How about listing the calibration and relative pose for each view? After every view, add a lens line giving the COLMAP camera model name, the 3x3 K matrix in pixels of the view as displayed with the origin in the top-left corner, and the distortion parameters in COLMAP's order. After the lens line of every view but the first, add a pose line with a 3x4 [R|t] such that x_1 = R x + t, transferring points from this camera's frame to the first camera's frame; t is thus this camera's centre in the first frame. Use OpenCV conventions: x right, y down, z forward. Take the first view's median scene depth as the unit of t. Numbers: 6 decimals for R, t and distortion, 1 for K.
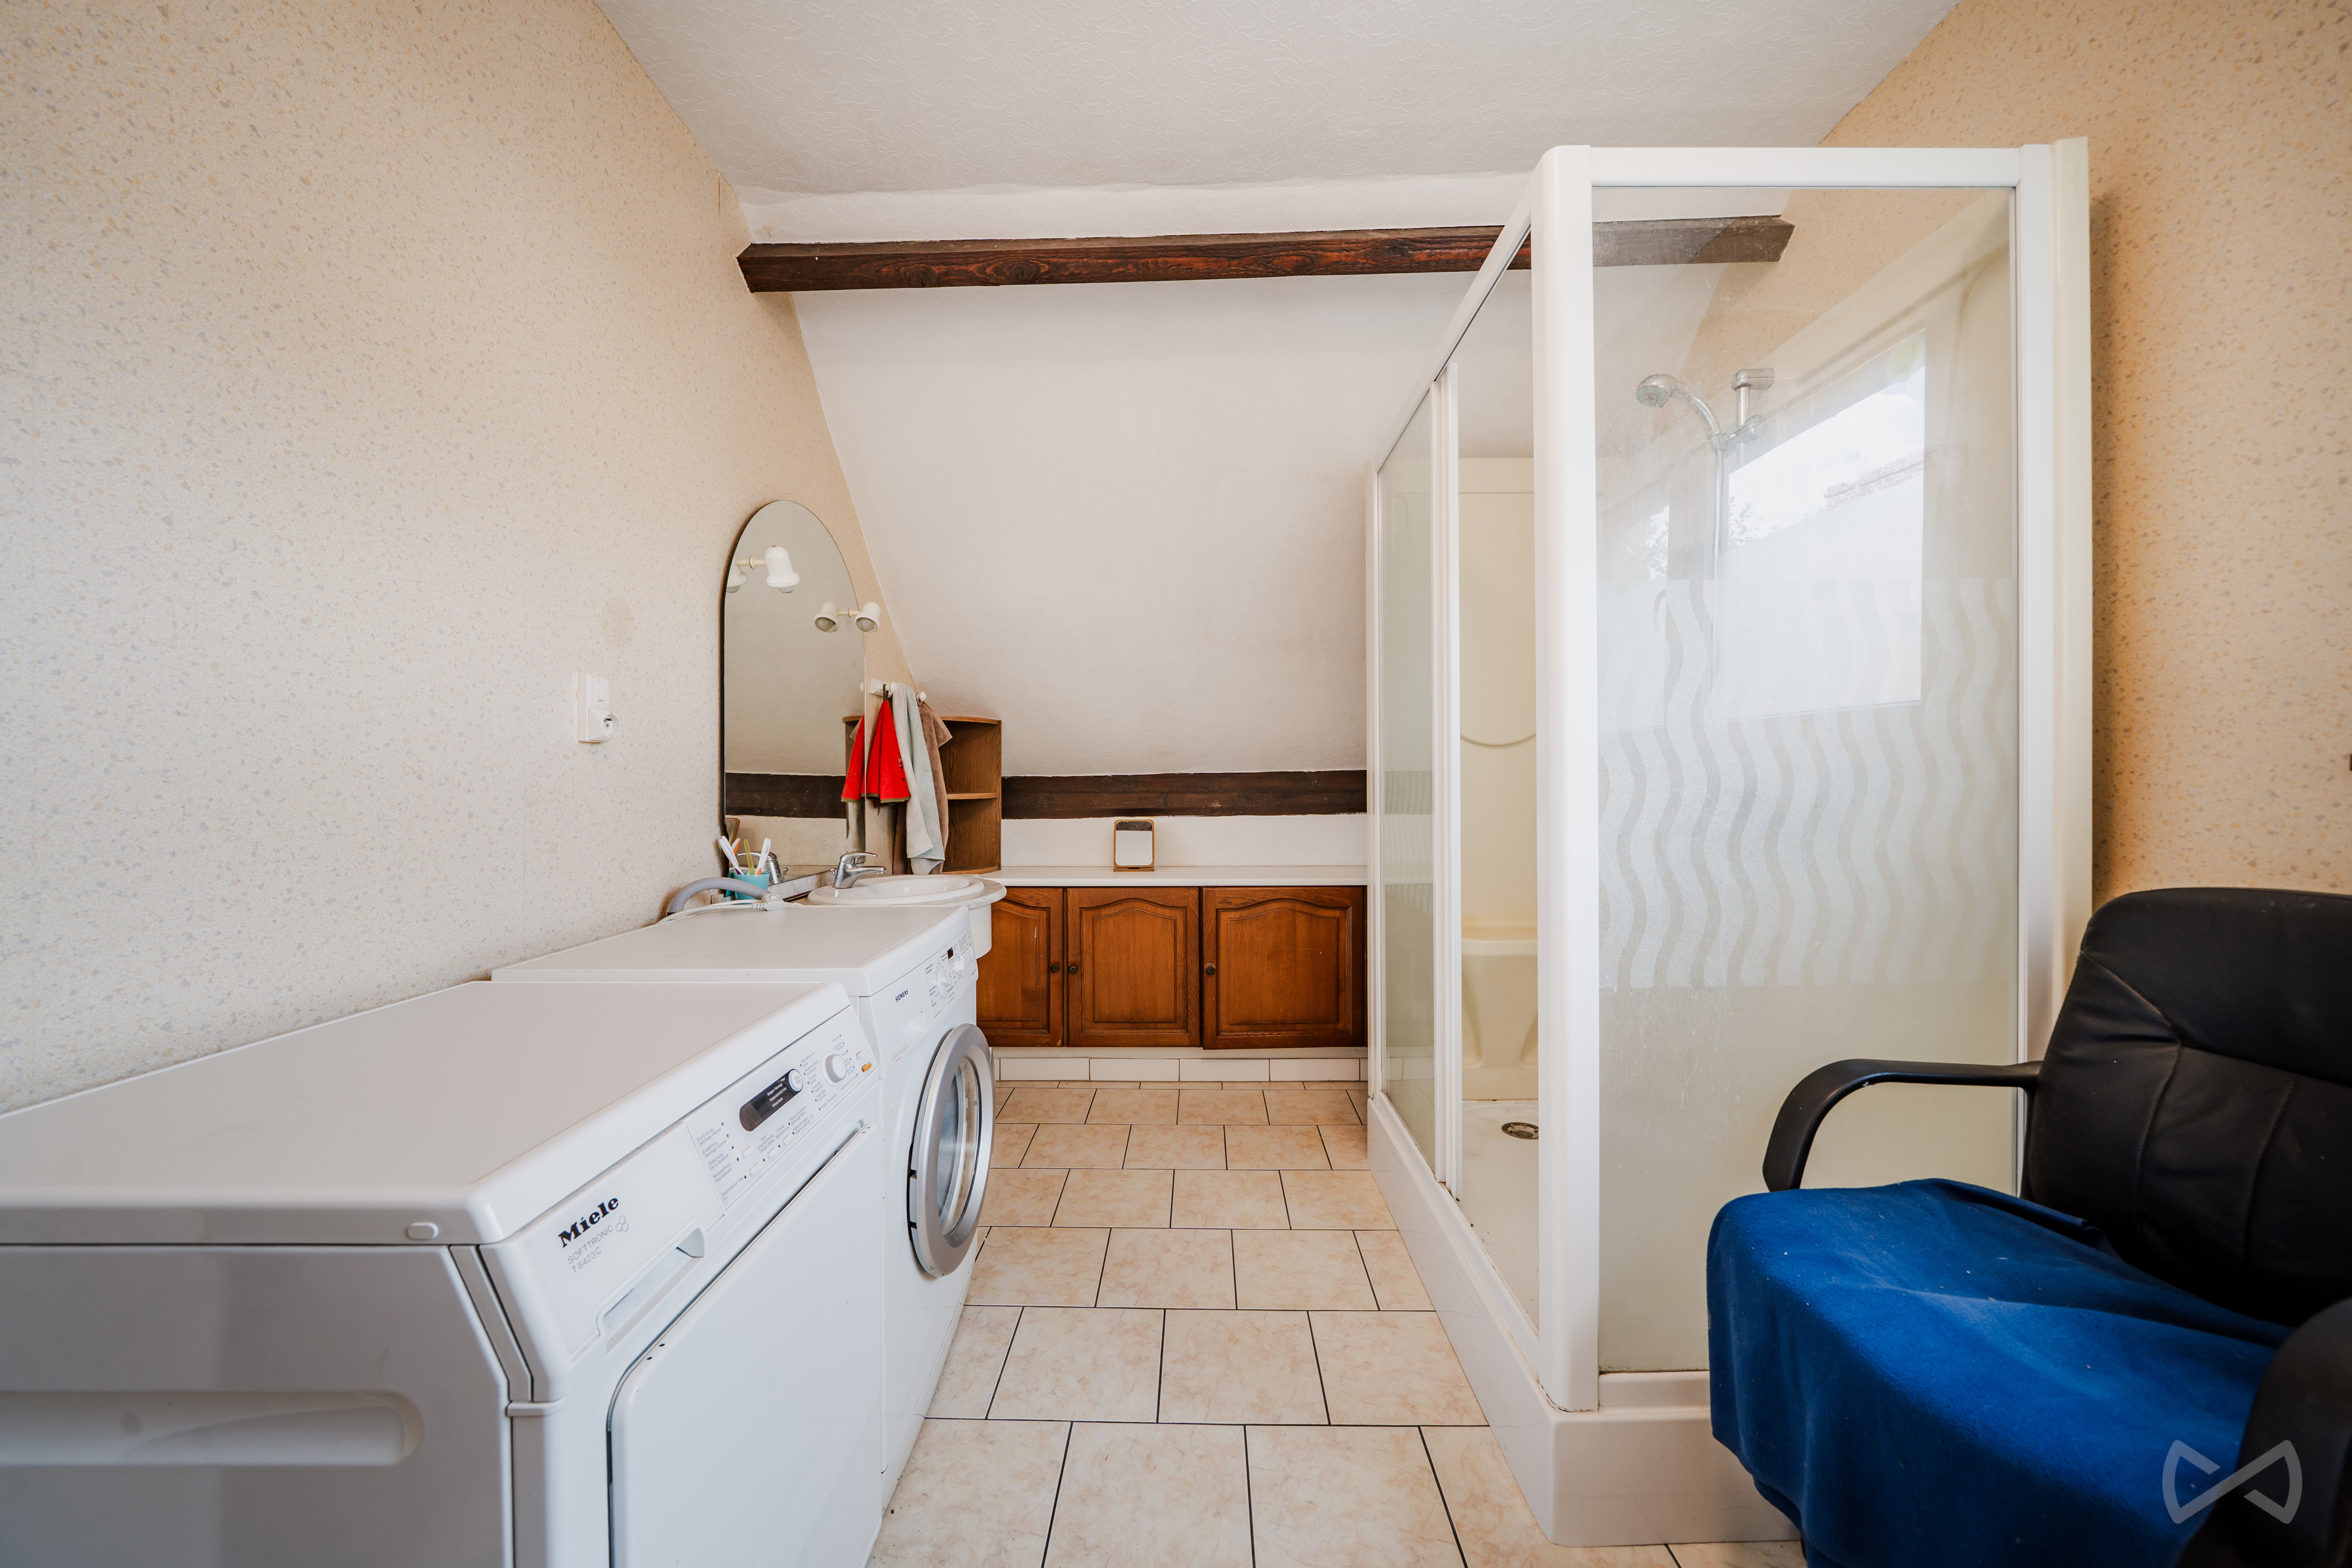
lens RADIAL K [[816.0, 0, 1170.9], [0, 816.0, 786.0], [0, 0, 1]] dist [-0.002688, -0.000719]
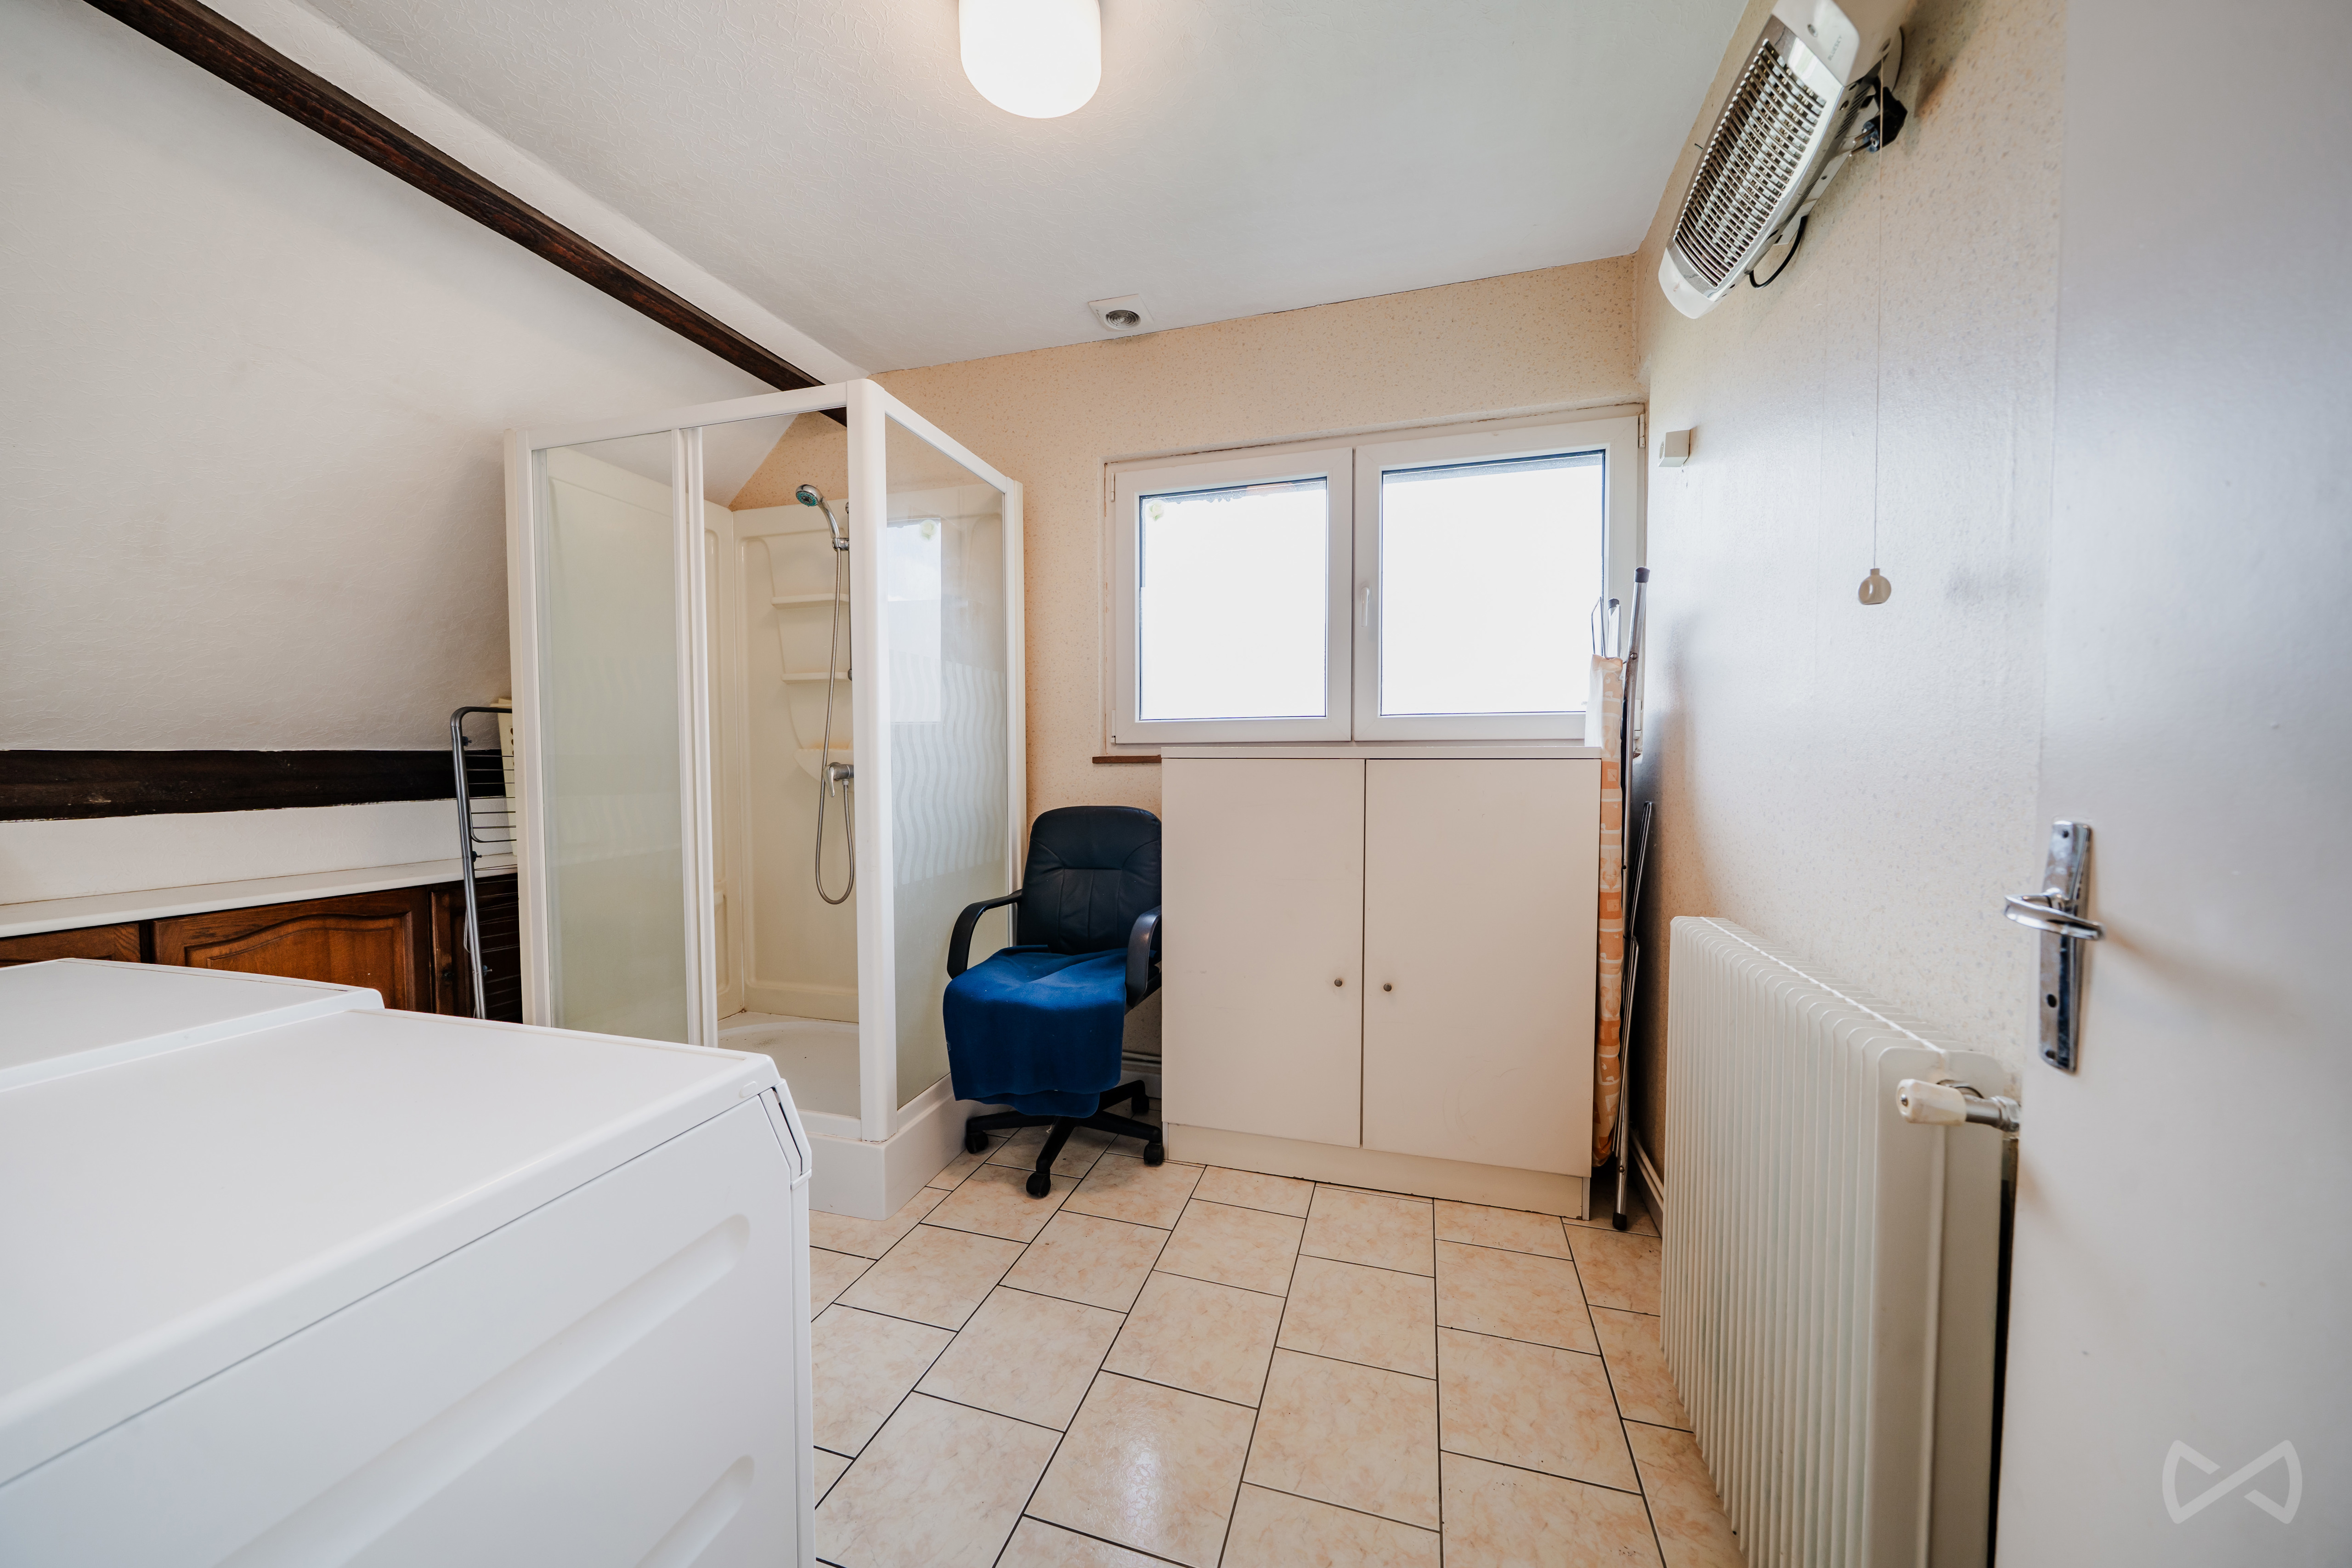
lens RADIAL K [[816.0, 0, 1169.5], [0, 816.0, 790.9], [0, 0, 1]] dist [-0.002688, -0.000719]
pose [[0.254271, -0.024167, 0.966831, -0.957804], [0.004029, 0.999706, 0.023929, 0.008014], [-0.967125, -0.002190, 0.254293, 0.007336]]
